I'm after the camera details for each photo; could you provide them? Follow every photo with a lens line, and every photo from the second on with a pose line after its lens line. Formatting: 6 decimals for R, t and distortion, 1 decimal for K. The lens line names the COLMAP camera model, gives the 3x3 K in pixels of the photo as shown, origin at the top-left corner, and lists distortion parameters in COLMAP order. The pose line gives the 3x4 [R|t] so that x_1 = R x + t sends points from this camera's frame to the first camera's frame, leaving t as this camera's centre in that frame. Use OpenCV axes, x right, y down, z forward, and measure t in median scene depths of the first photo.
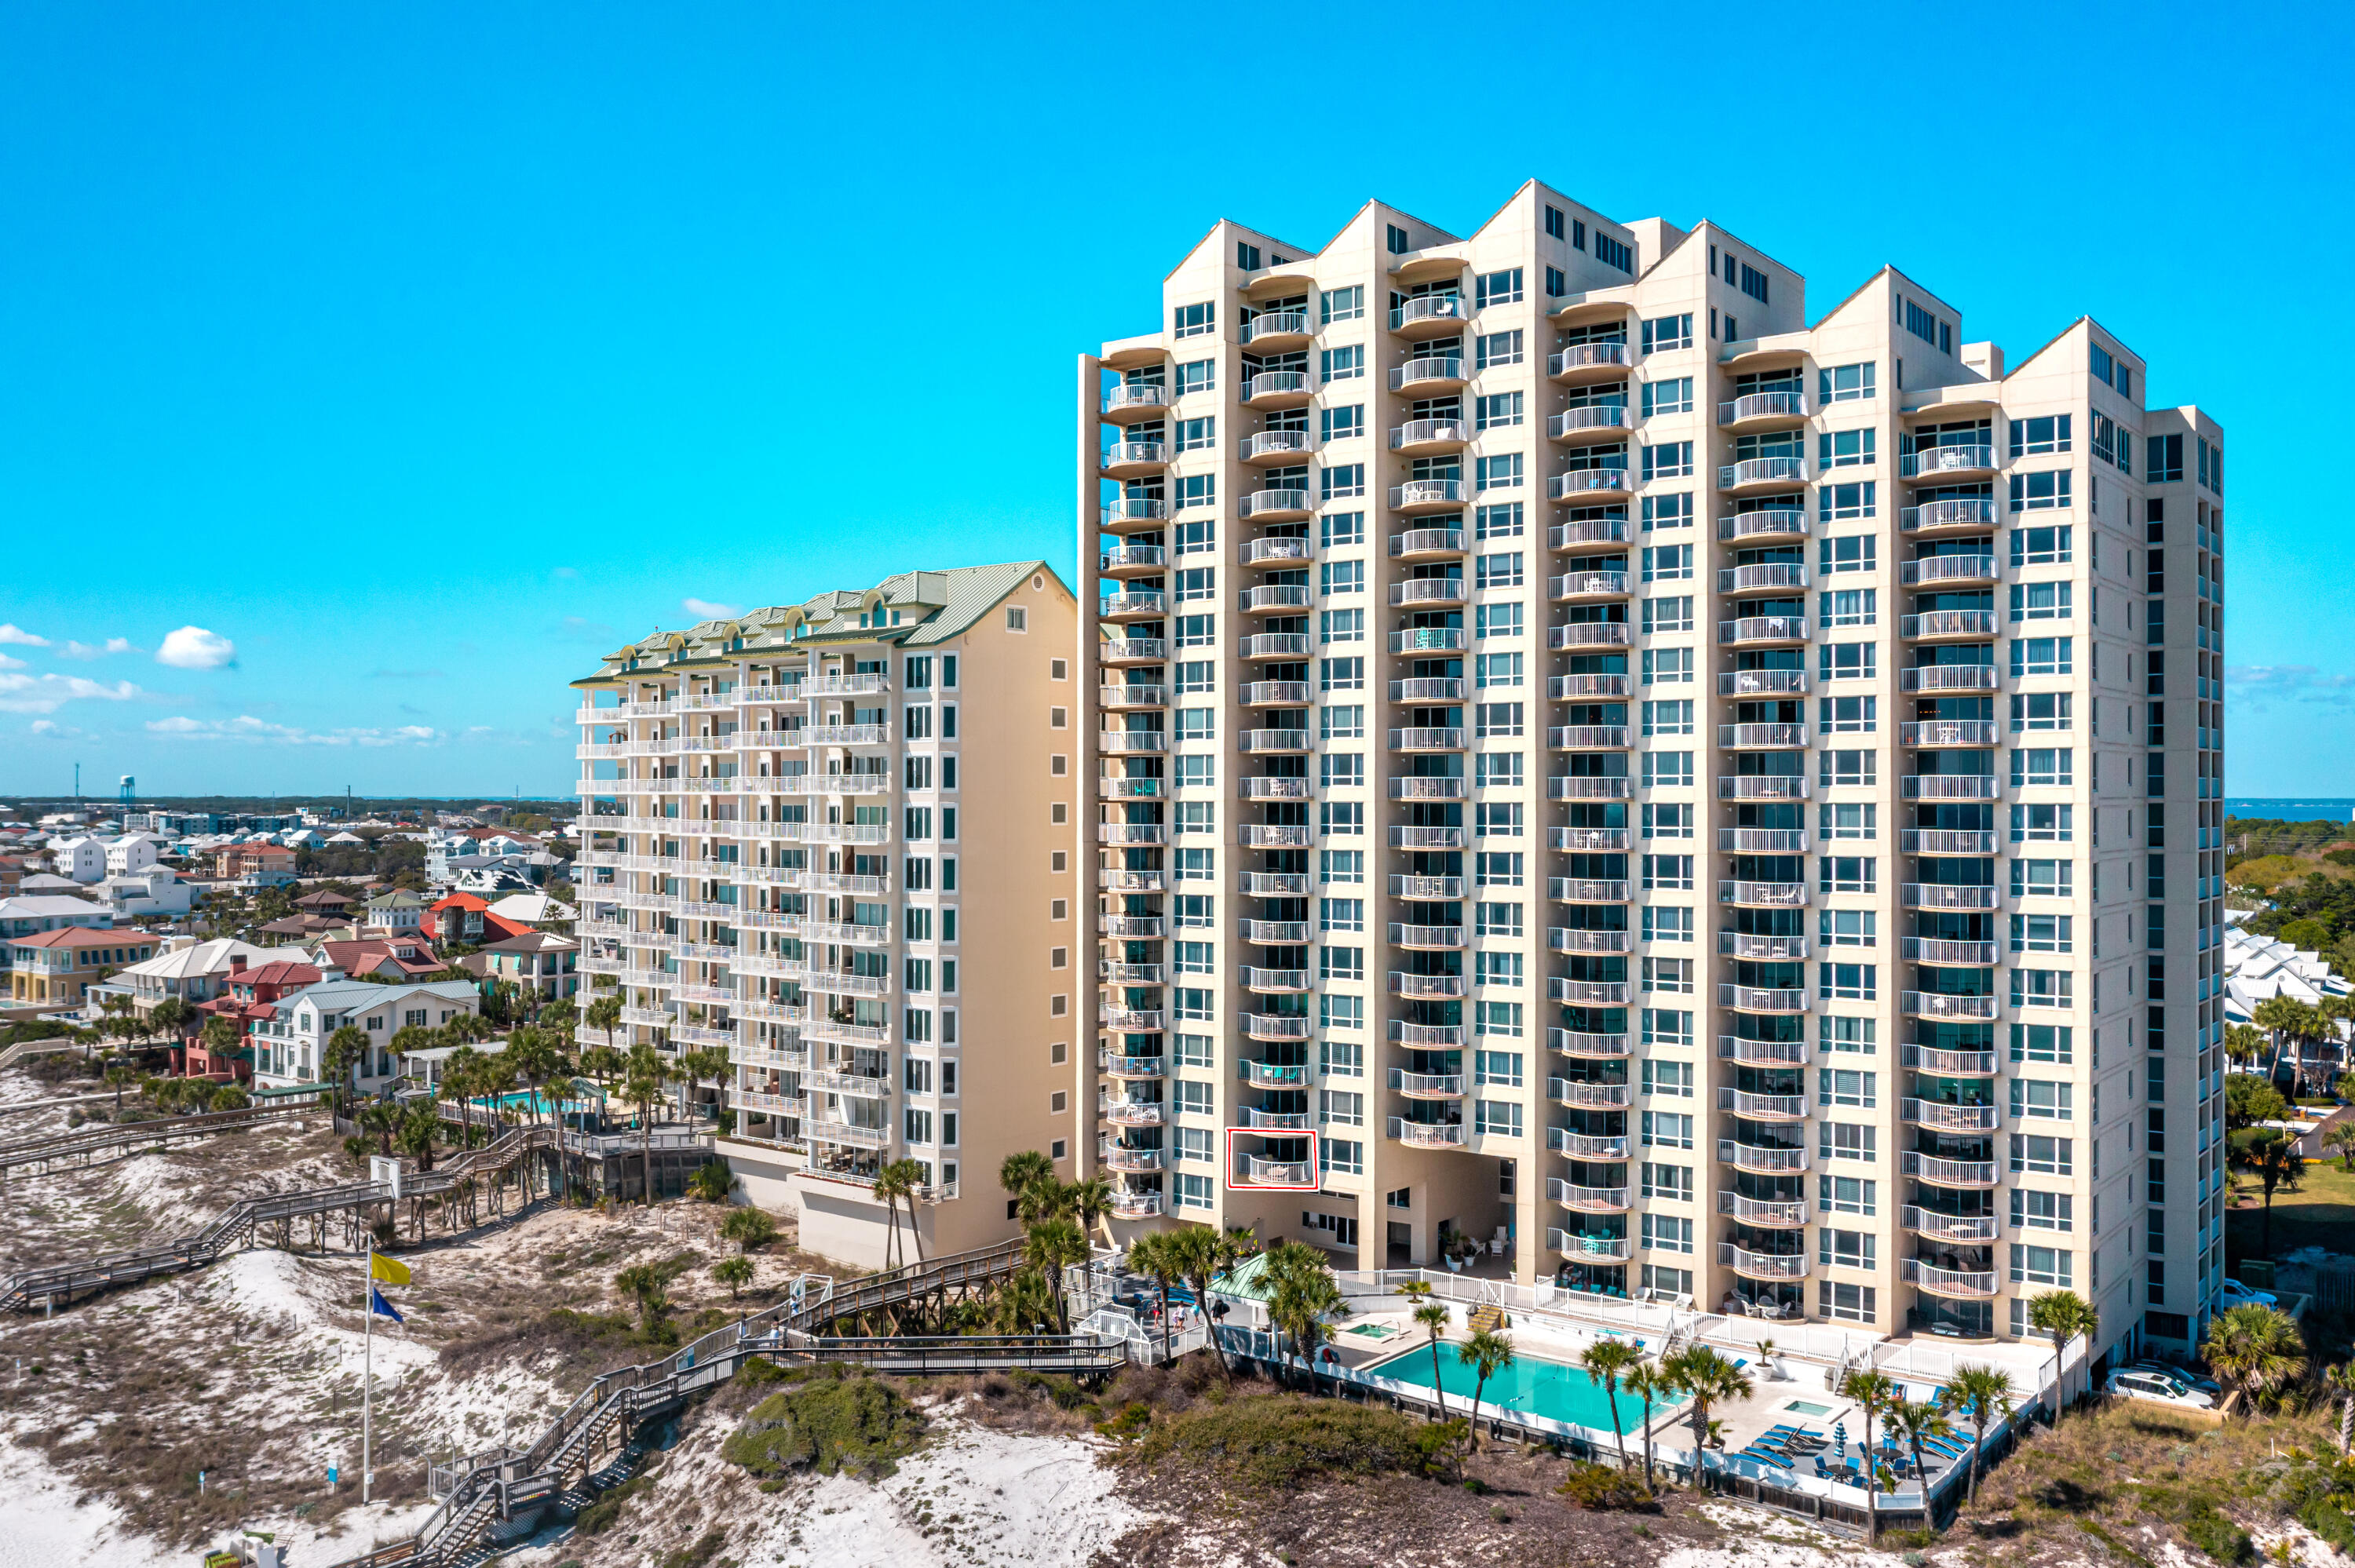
lens RADIAL K [[1910.4, 0, 1150.8], [0, 1910.4, 779.4], [0, 0, 1]] dist [-0.020914, 0.005865]
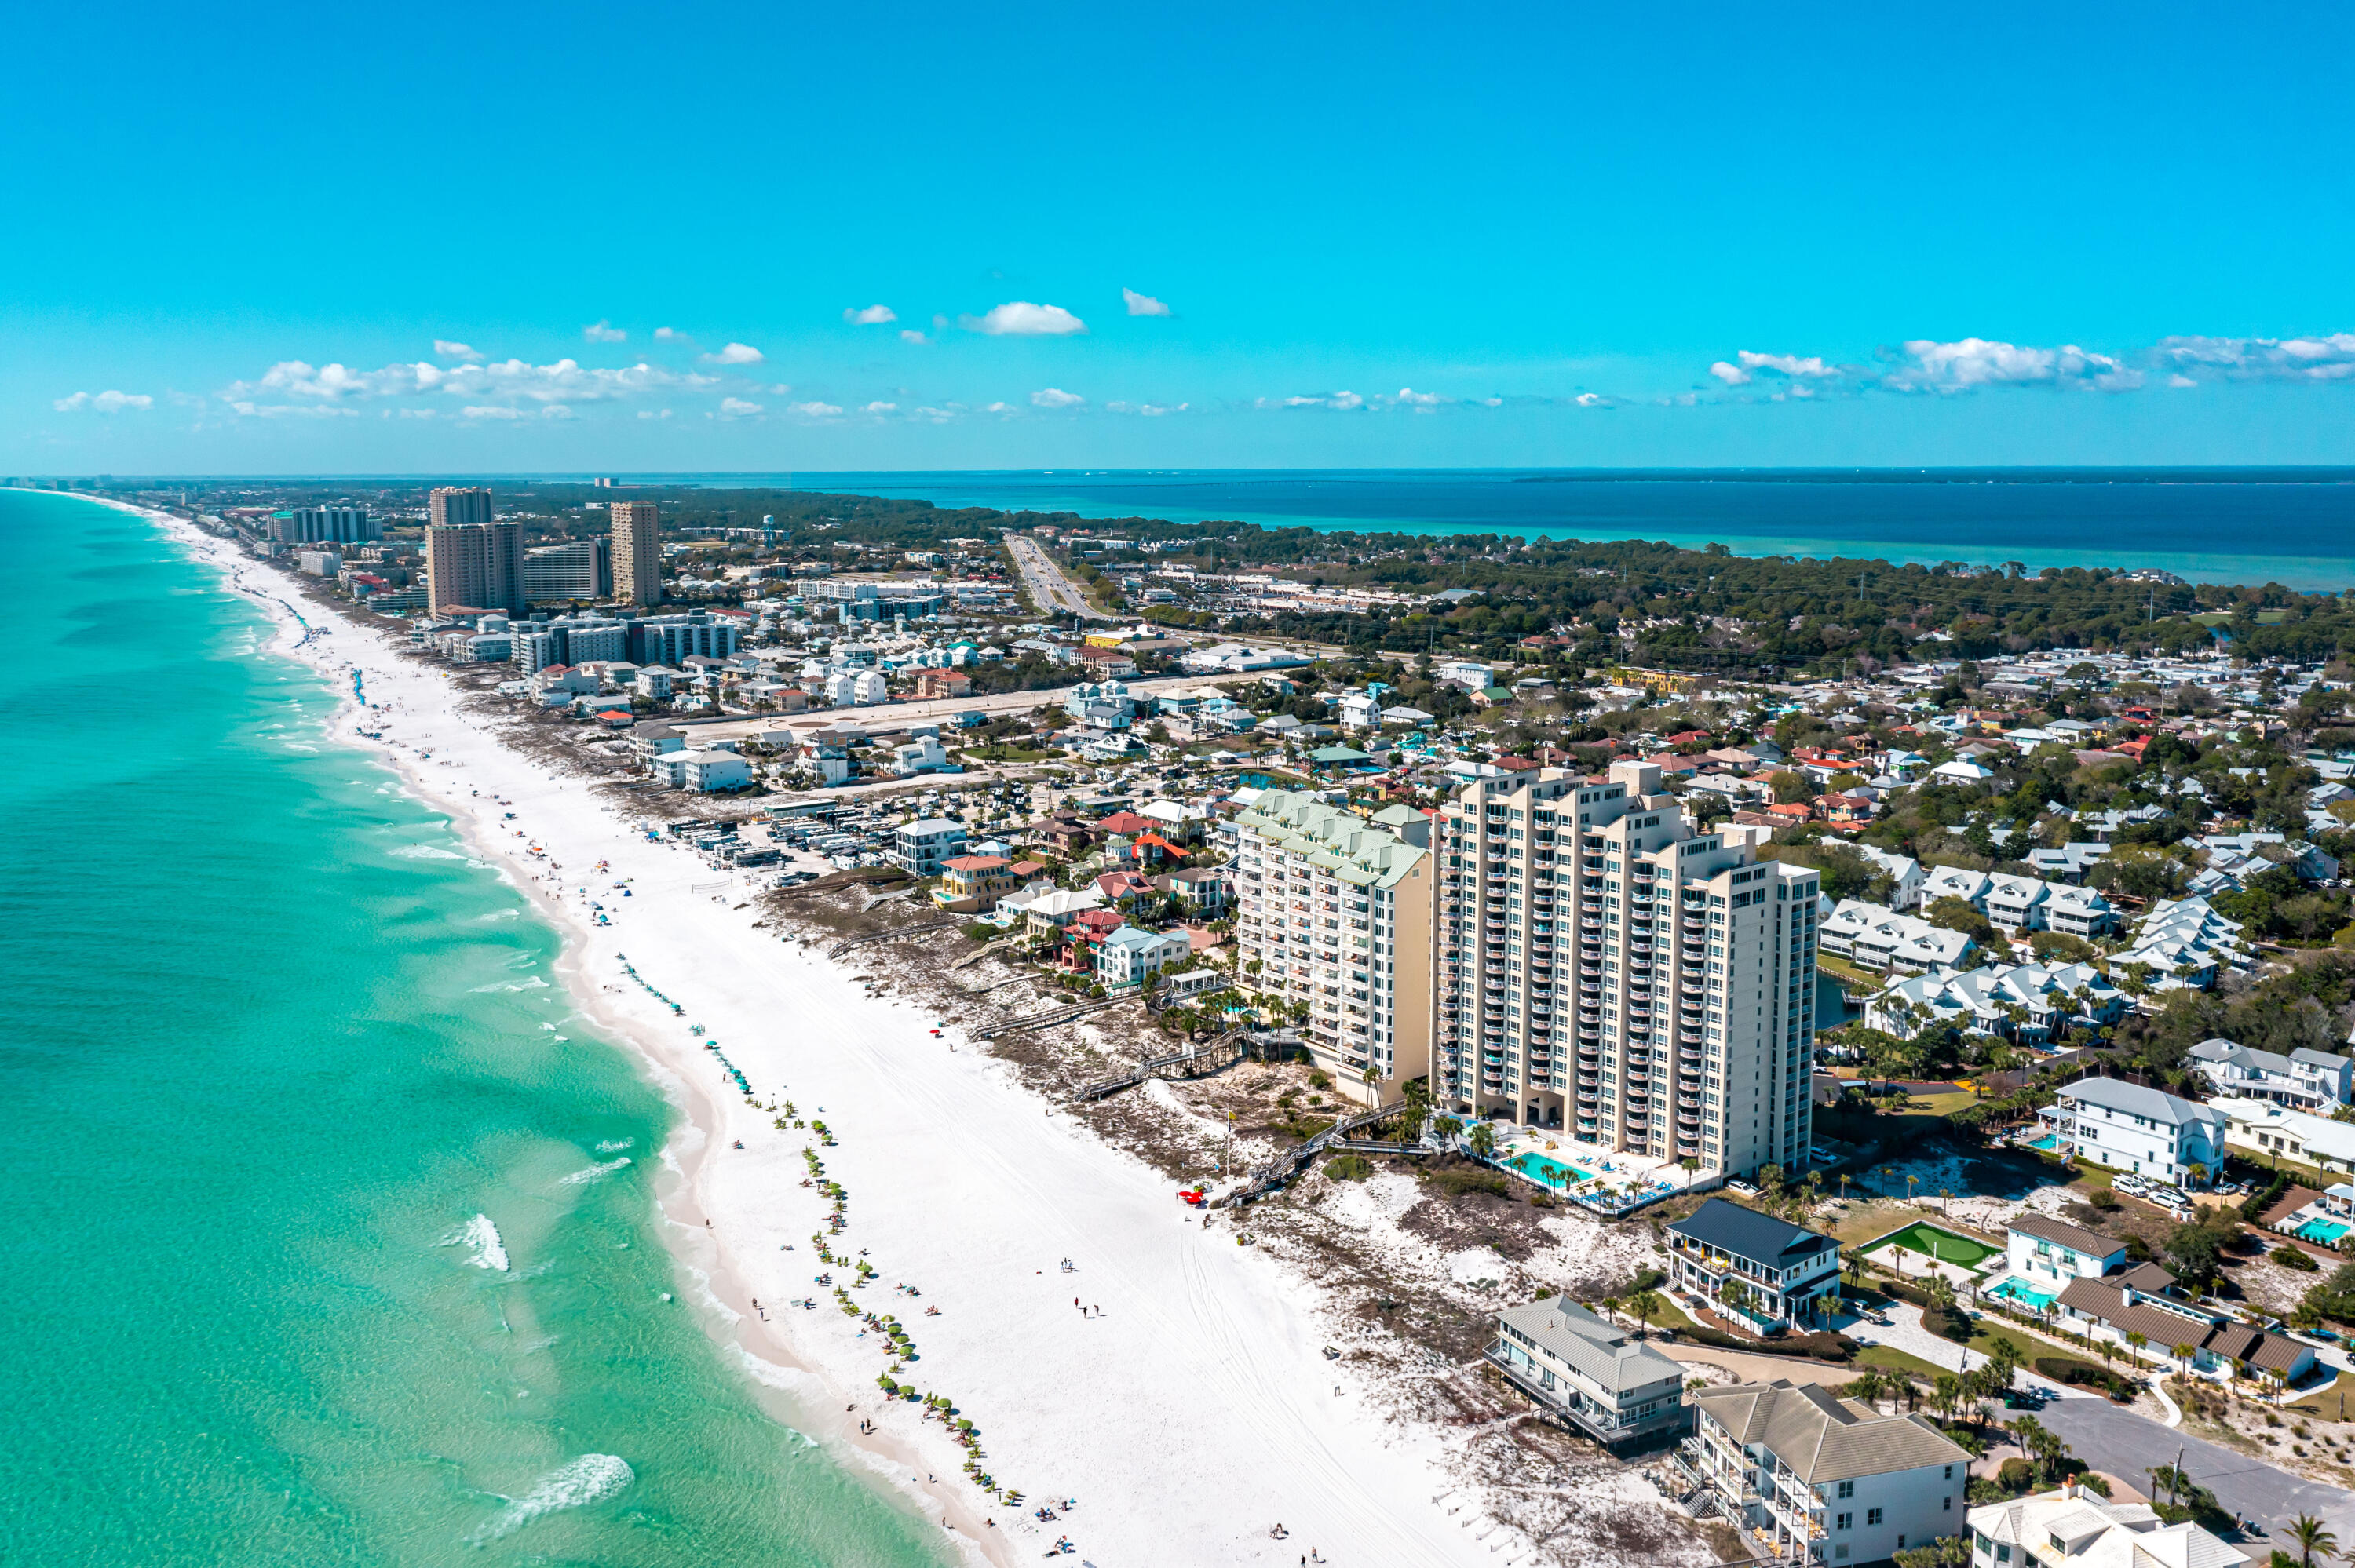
lens RADIAL K [[1905.5, 0, 1184.2], [0, 1905.5, 656.3], [0, 0, 1]] dist [-0.015833, 0.004285]
pose [[0.969997, 0.021958, -0.242123, 0.330129], [0.006749, 0.993097, 0.117103, -0.902924], [0.243023, -0.115224, 0.963153, -2.114675]]
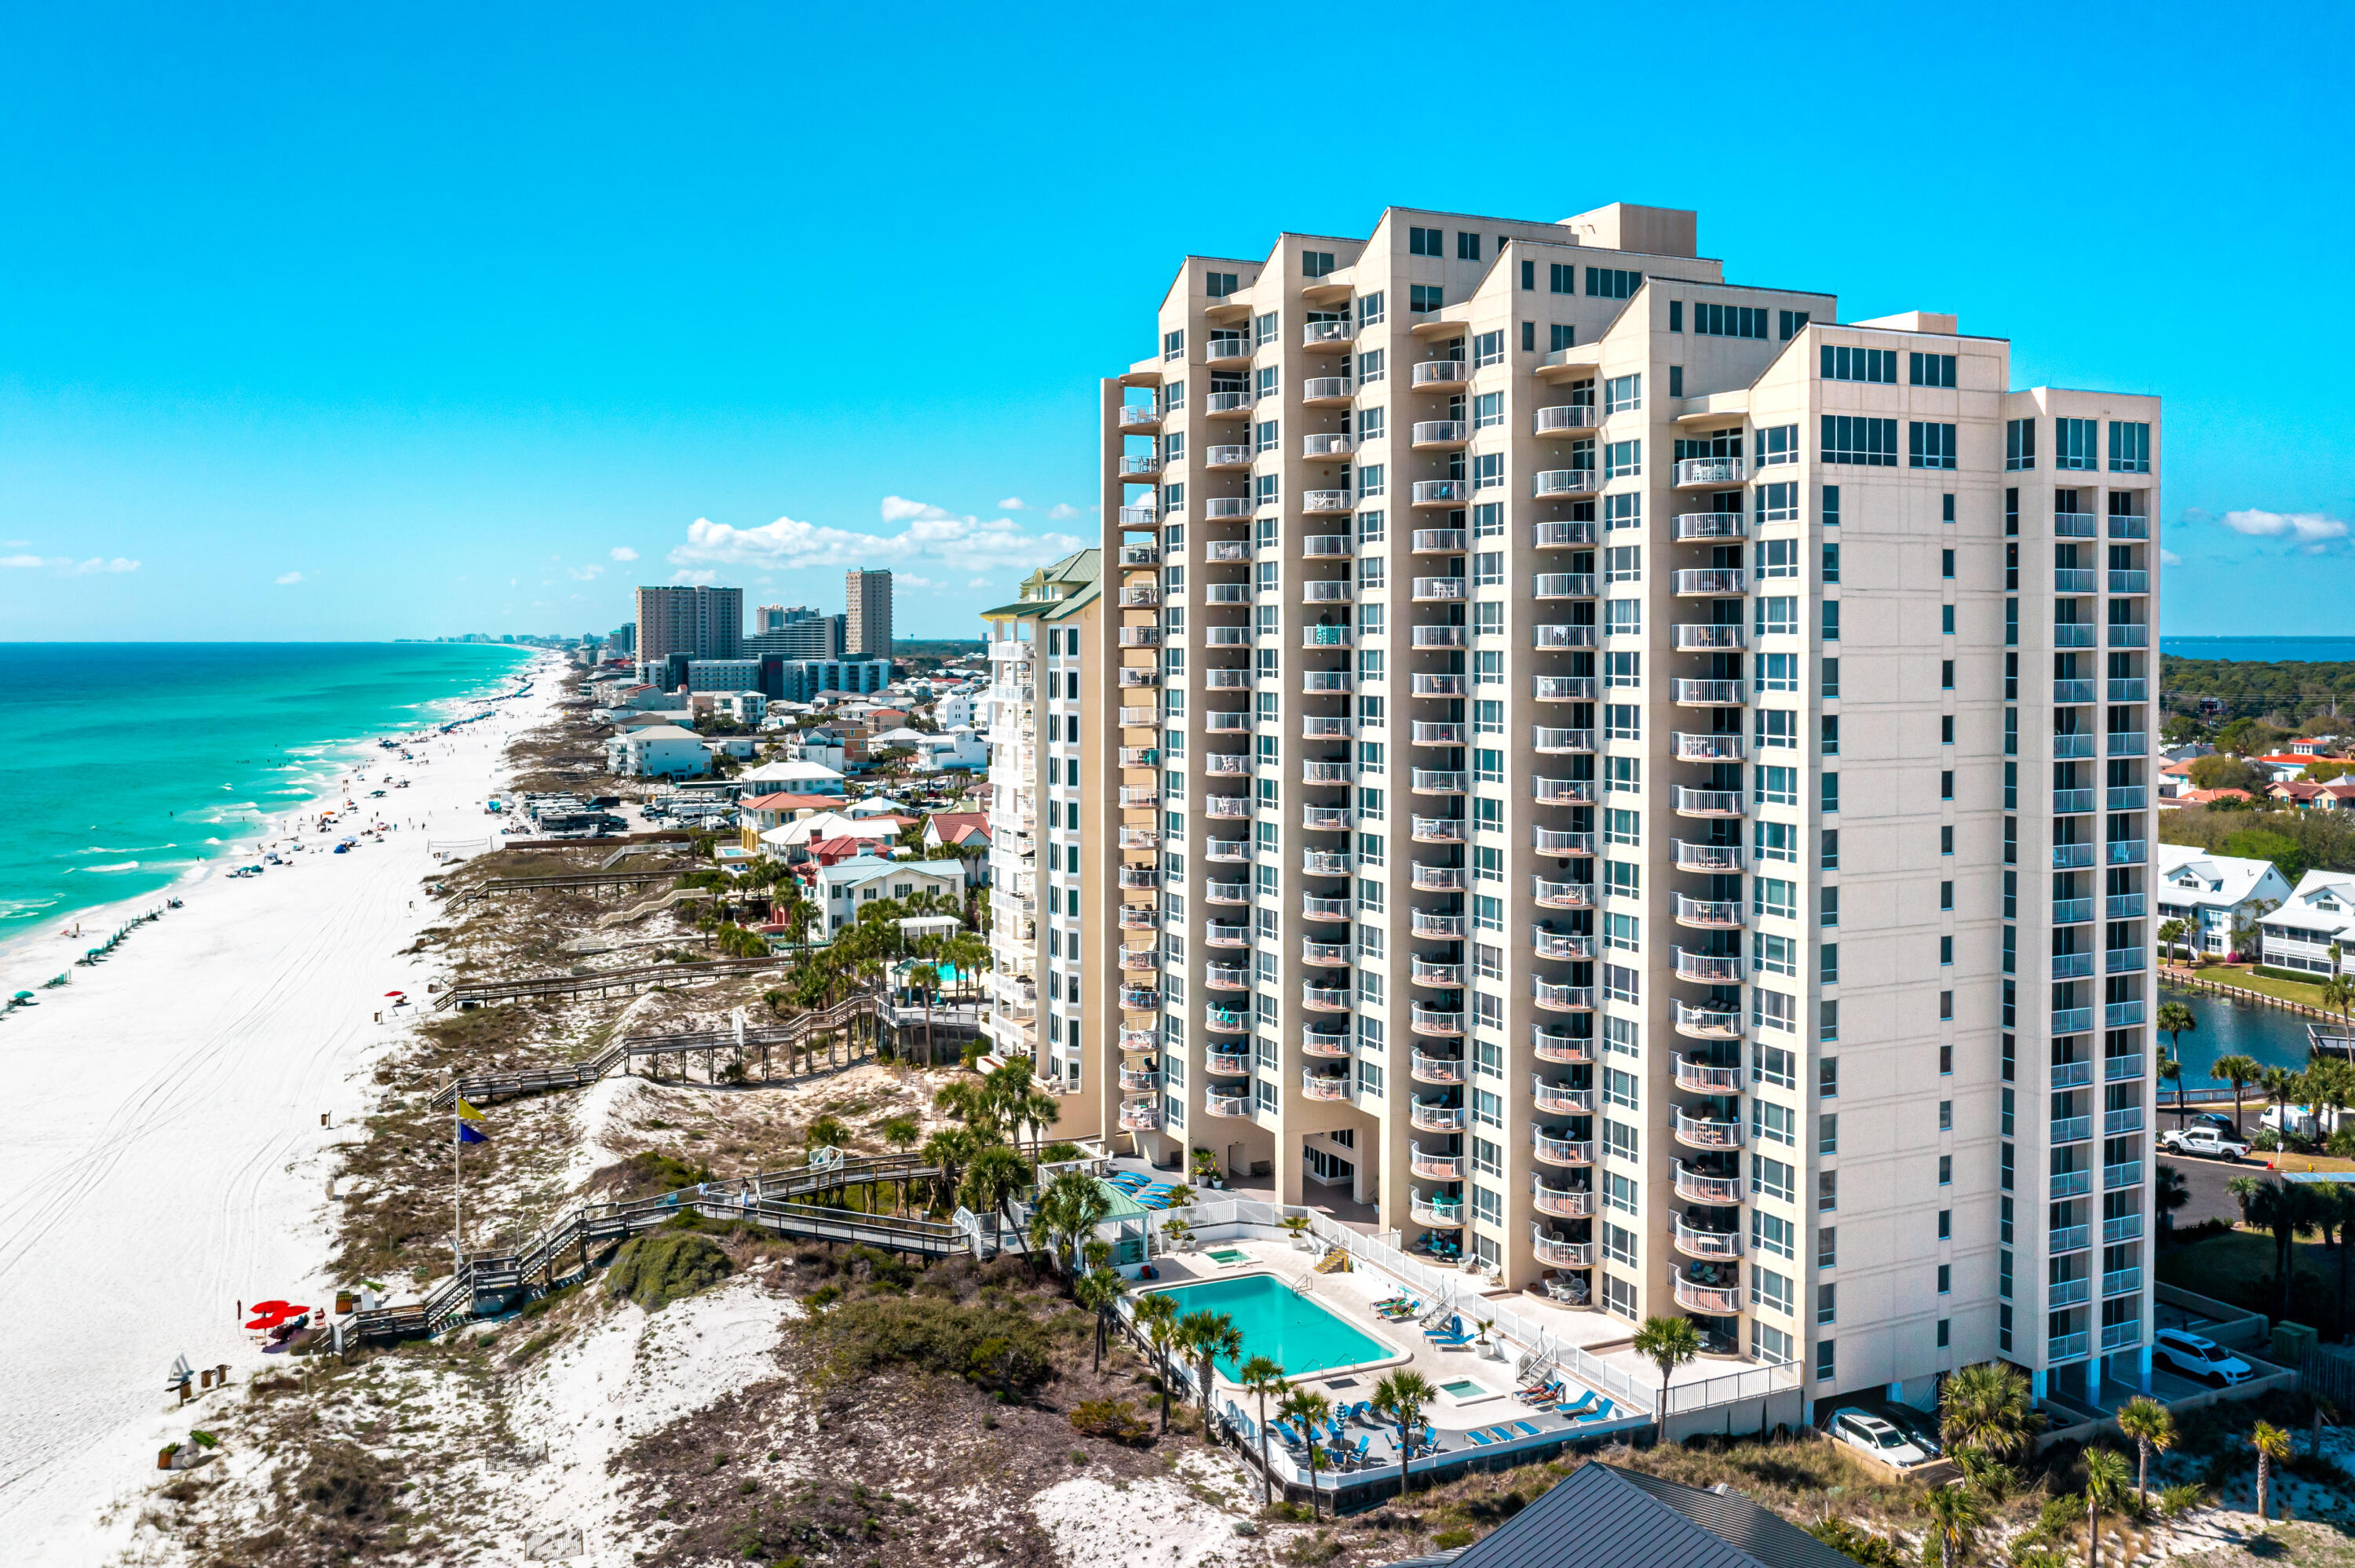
lens RADIAL K [[1905.5, 0, 1184.2], [0, 1905.5, 656.3], [0, 0, 1]] dist [-0.015833, 0.004285]
pose [[0.894583, 0.004610, -0.446878, 0.578039], [0.004021, 0.999823, 0.018364, -0.084112], [0.446883, -0.018225, 0.894407, -0.010231]]
